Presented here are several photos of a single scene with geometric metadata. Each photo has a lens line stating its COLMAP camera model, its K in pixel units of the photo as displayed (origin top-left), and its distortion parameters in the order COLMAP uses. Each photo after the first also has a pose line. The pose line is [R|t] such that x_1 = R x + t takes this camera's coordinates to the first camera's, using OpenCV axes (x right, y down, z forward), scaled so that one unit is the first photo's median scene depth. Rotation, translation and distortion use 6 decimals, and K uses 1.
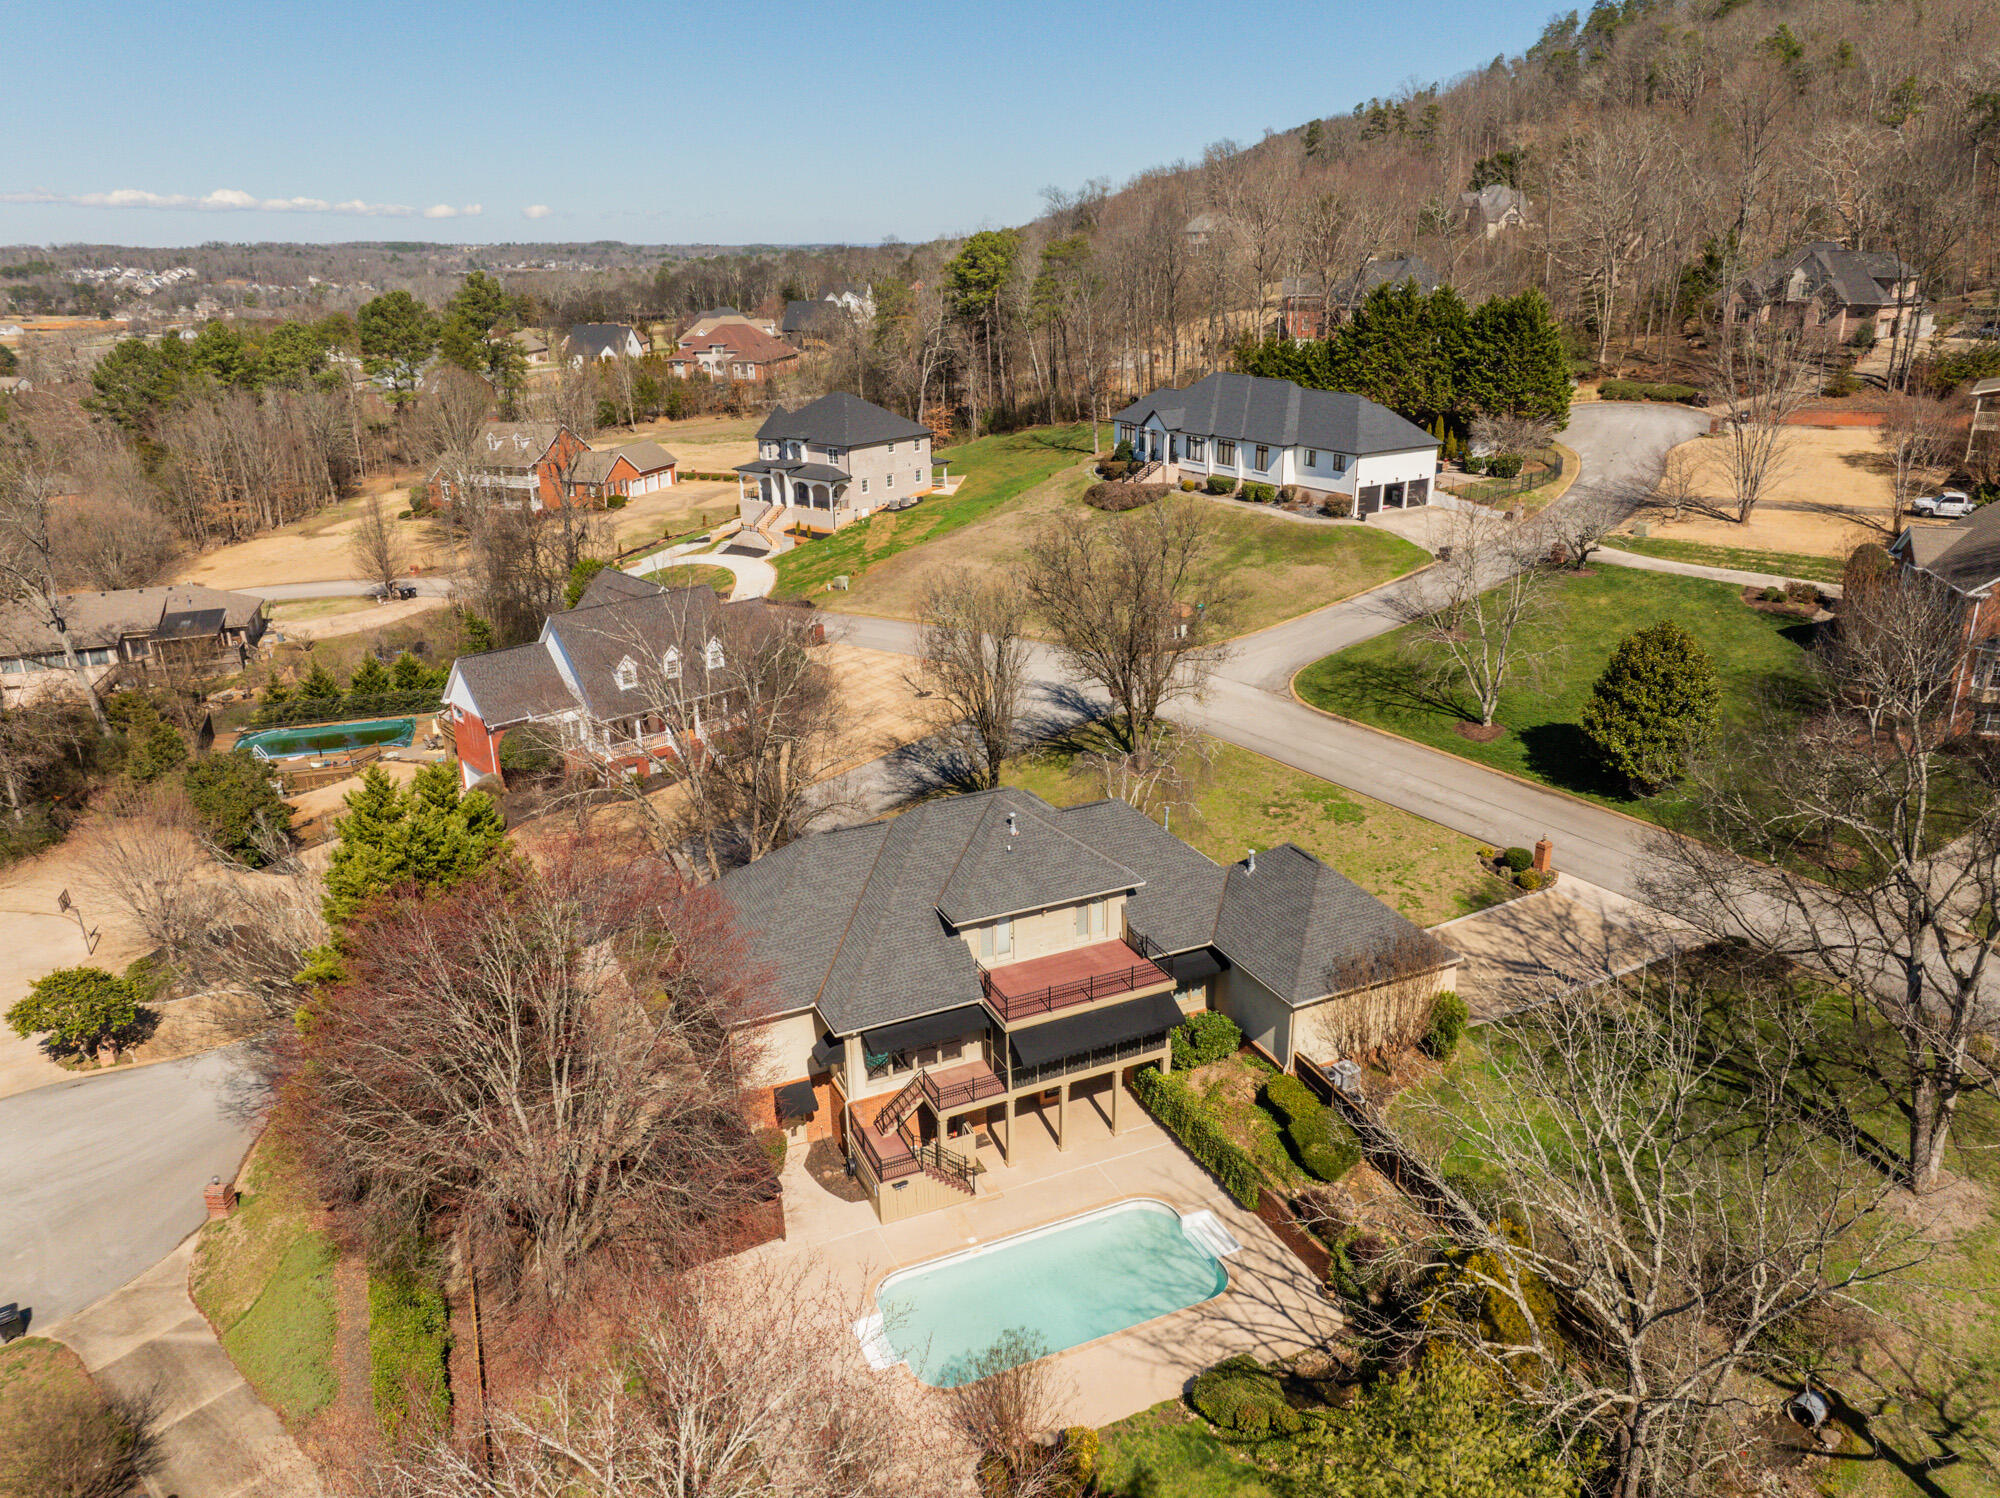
lens RADIAL K [[1408.4, 0, 998.9], [0, 1408.4, 755.1], [0, 0, 1]] dist [-0.038853, 0.005499]
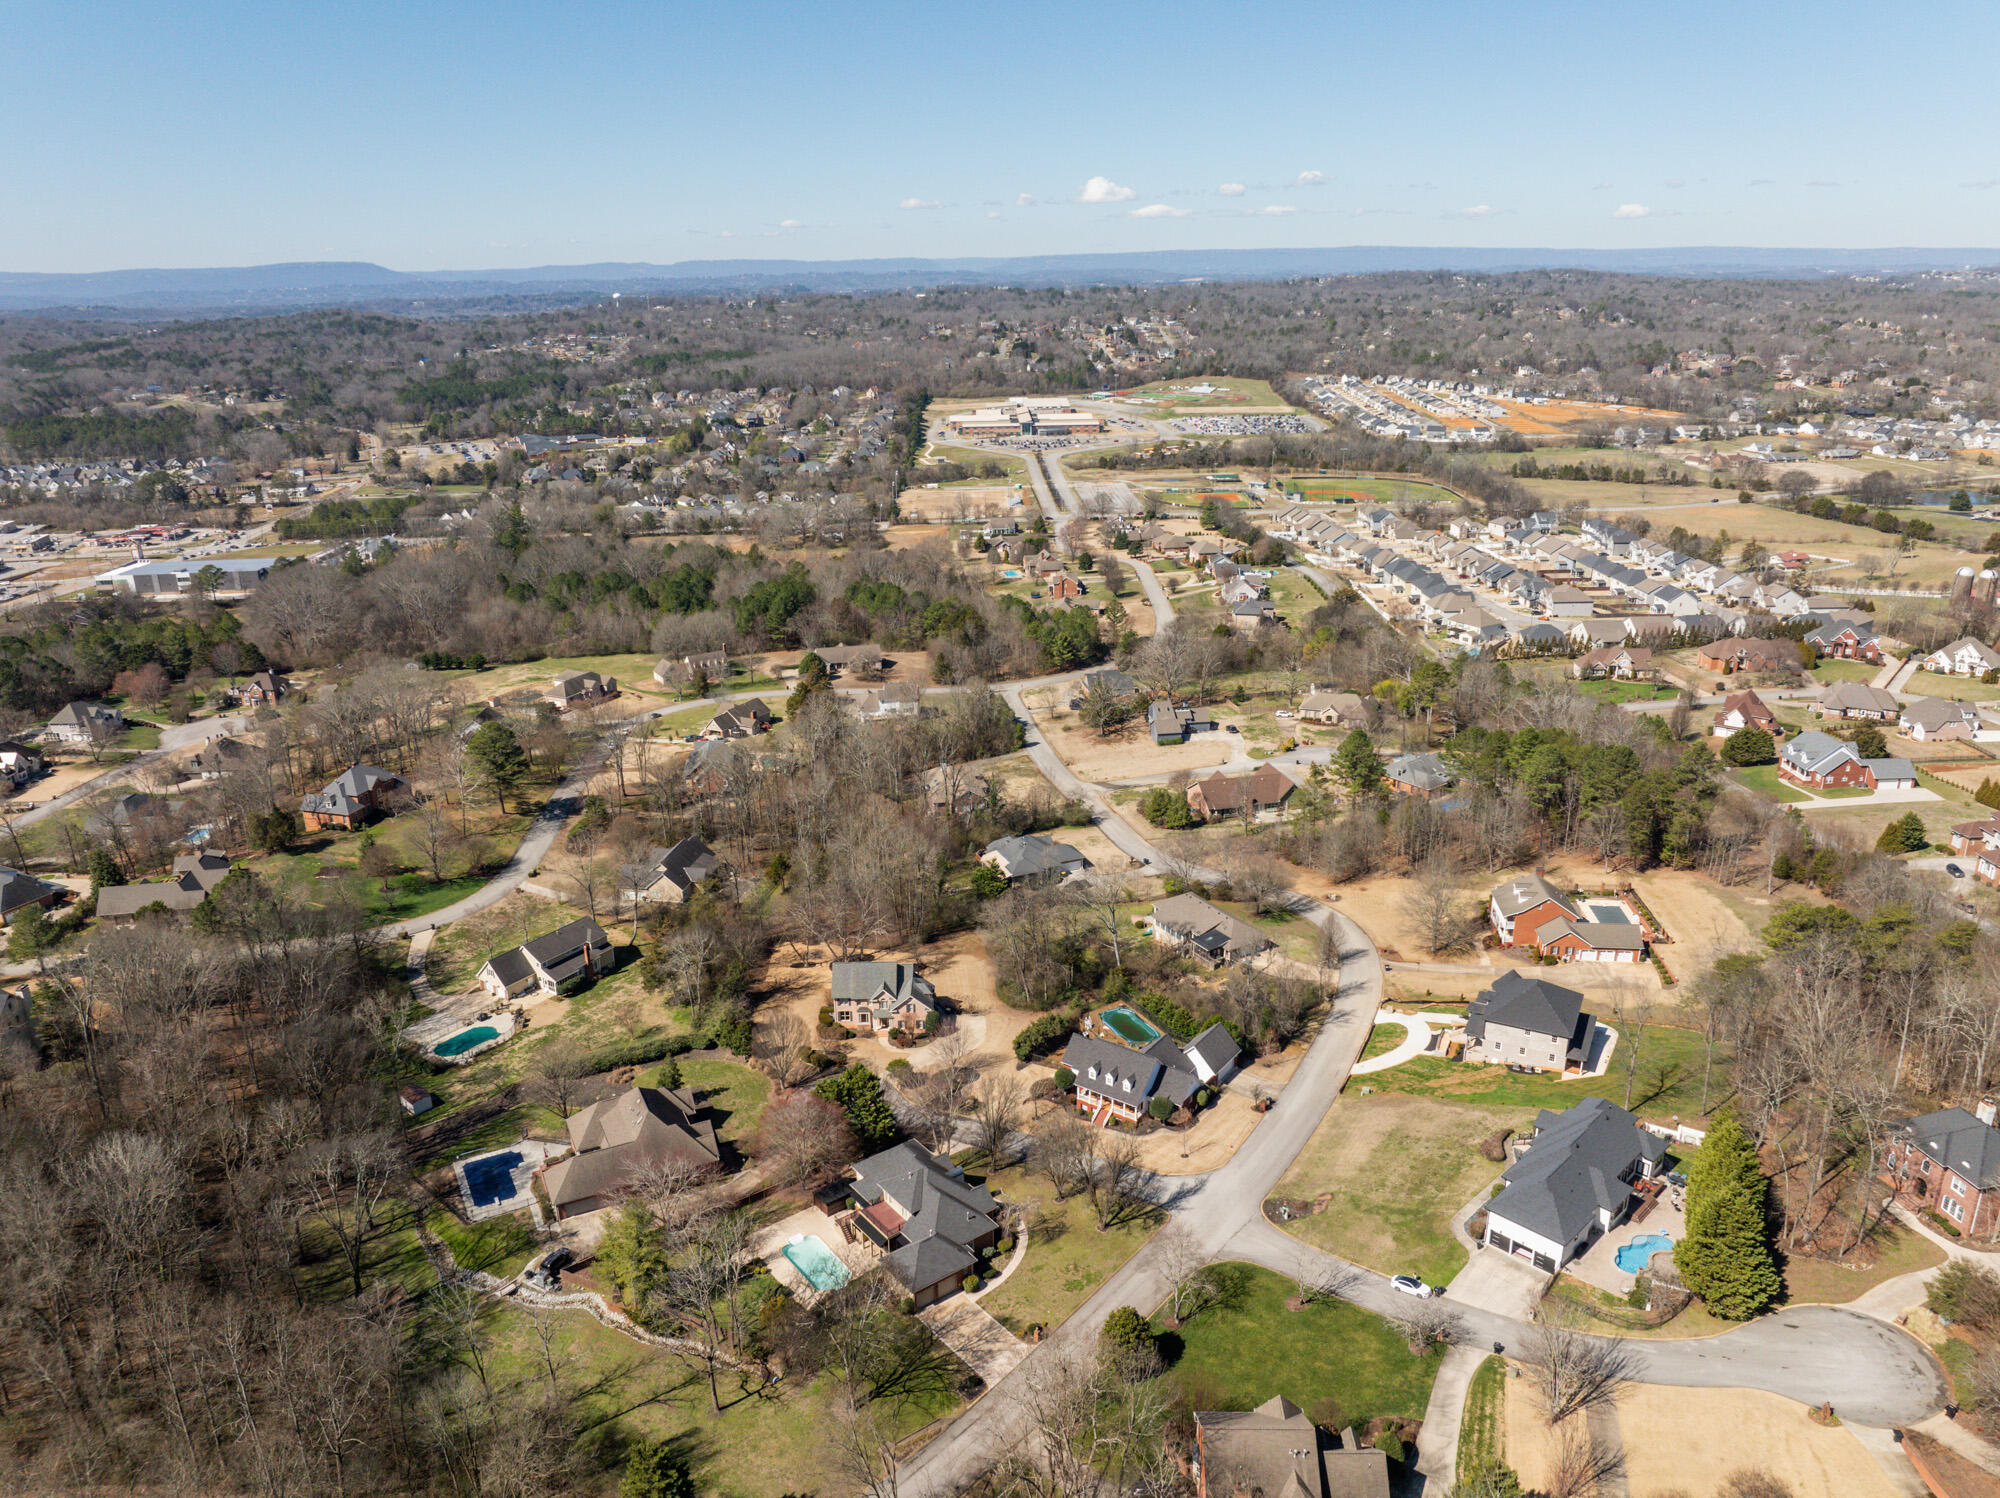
lens RADIAL K [[1408.4, 0, 995.5], [0, 1408.4, 749.1], [0, 0, 1]] dist [-0.038853, 0.005499]
pose [[0.212026, 0.330552, -0.919663, 1.304310], [-0.325913, 0.911102, 0.252337, -0.834769], [0.921317, 0.246228, 0.300909, -0.042725]]
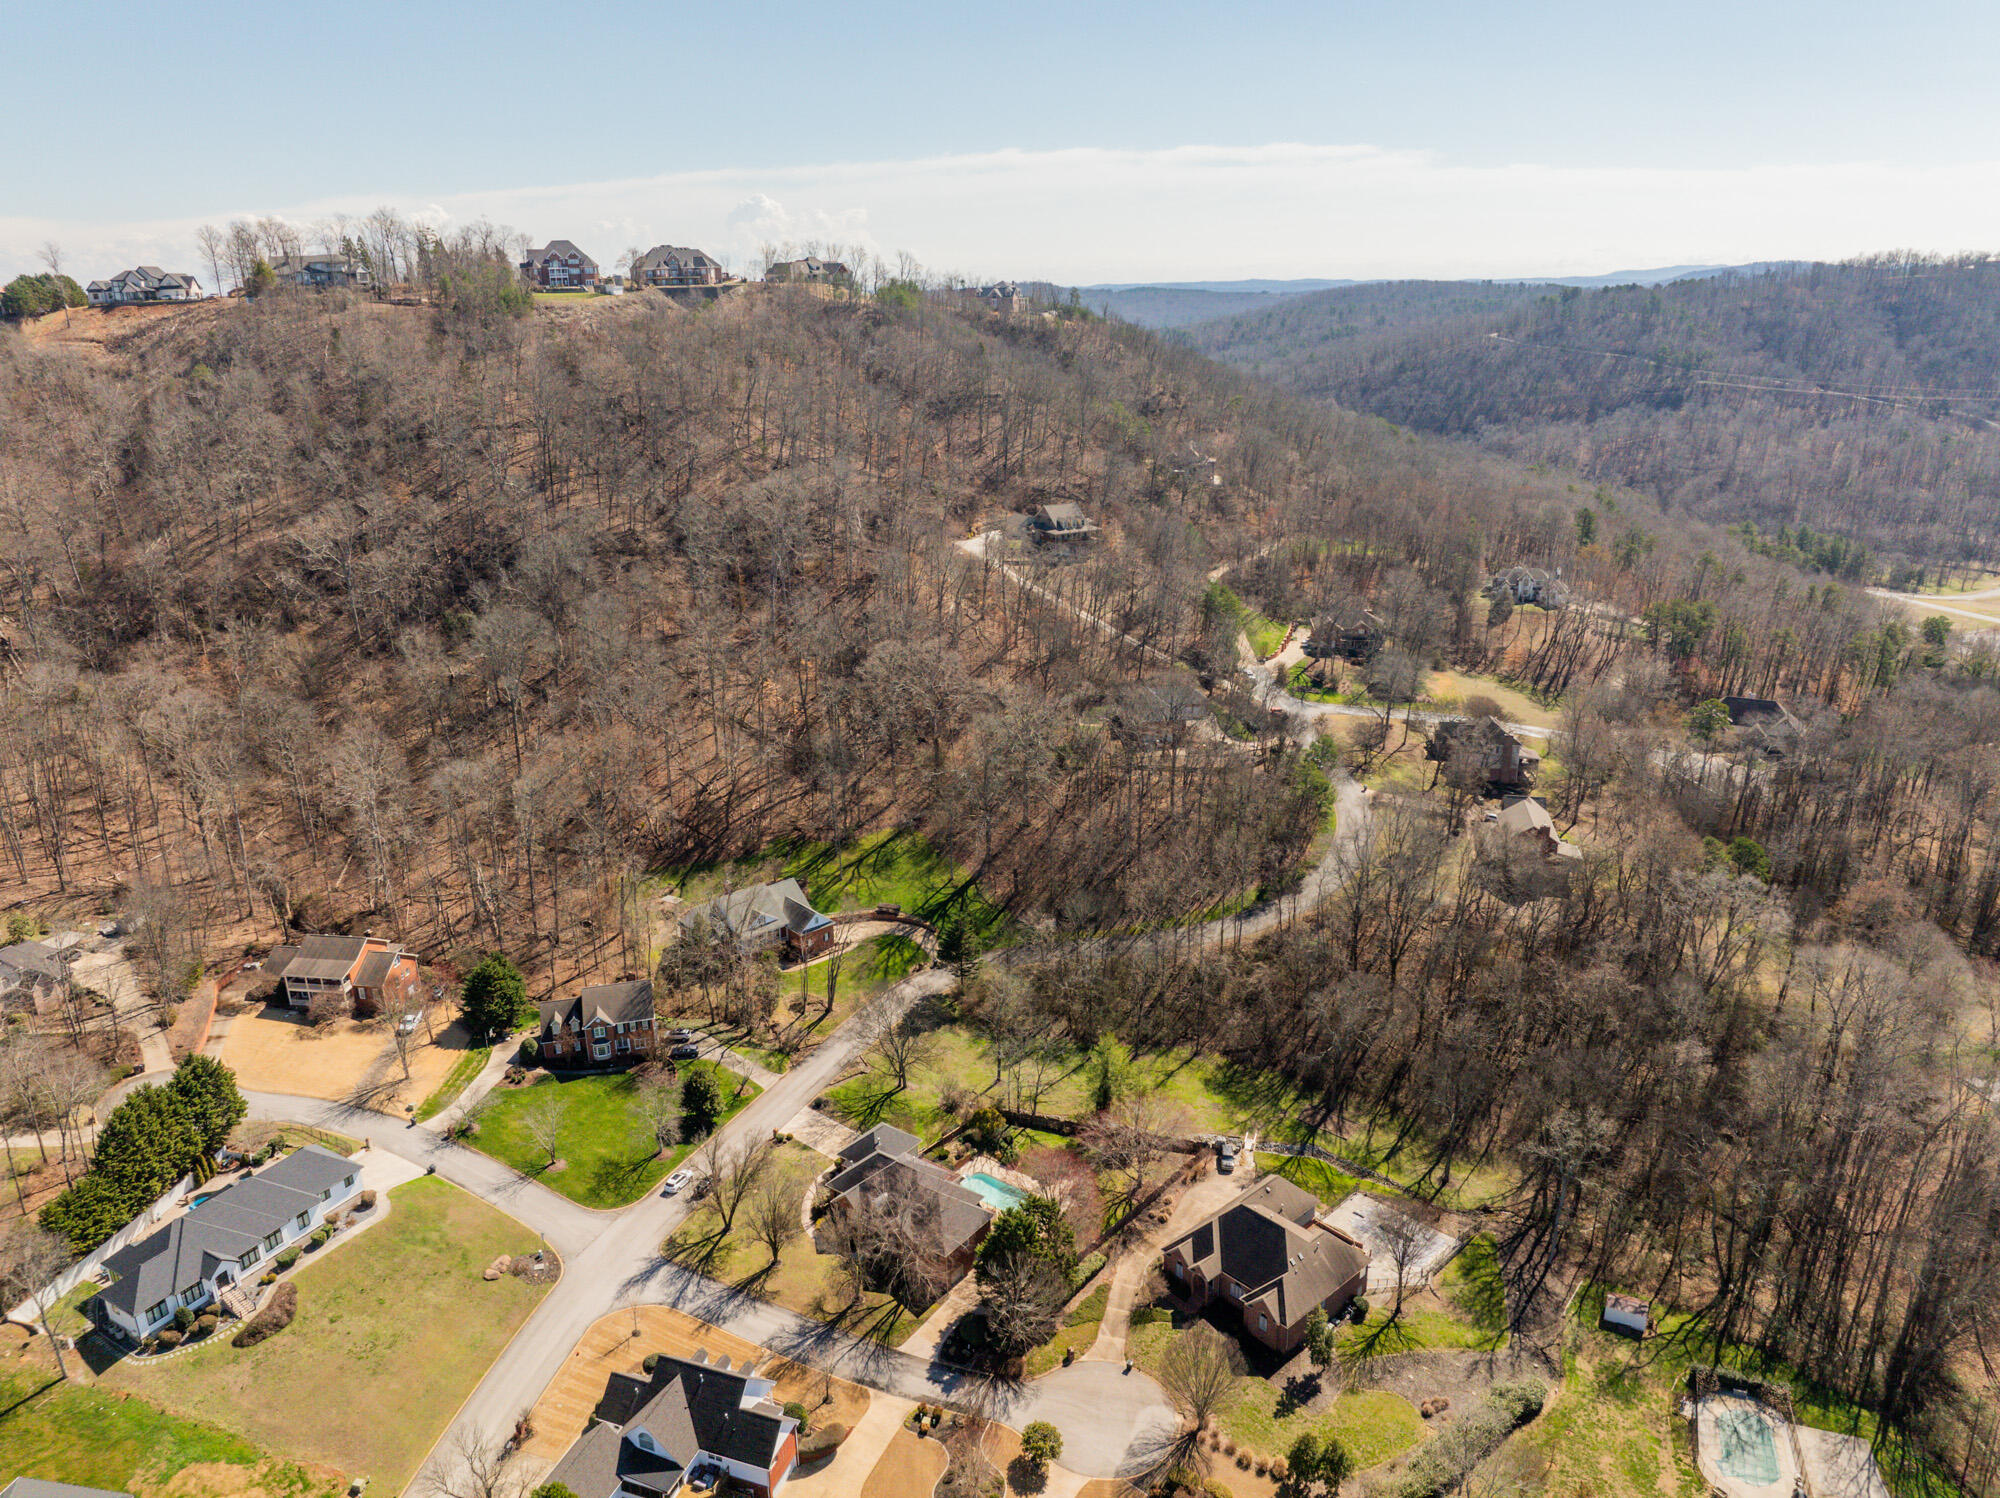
lens RADIAL K [[1408.4, 0, 997.1], [0, 1408.4, 745.7], [0, 0, 1]] dist [-0.038853, 0.005499]
pose [[-0.475524, -0.252918, 0.842561, -1.272935], [0.330409, 0.836307, 0.437517, -1.044131], [-0.815295, 0.486440, -0.314118, 0.652528]]
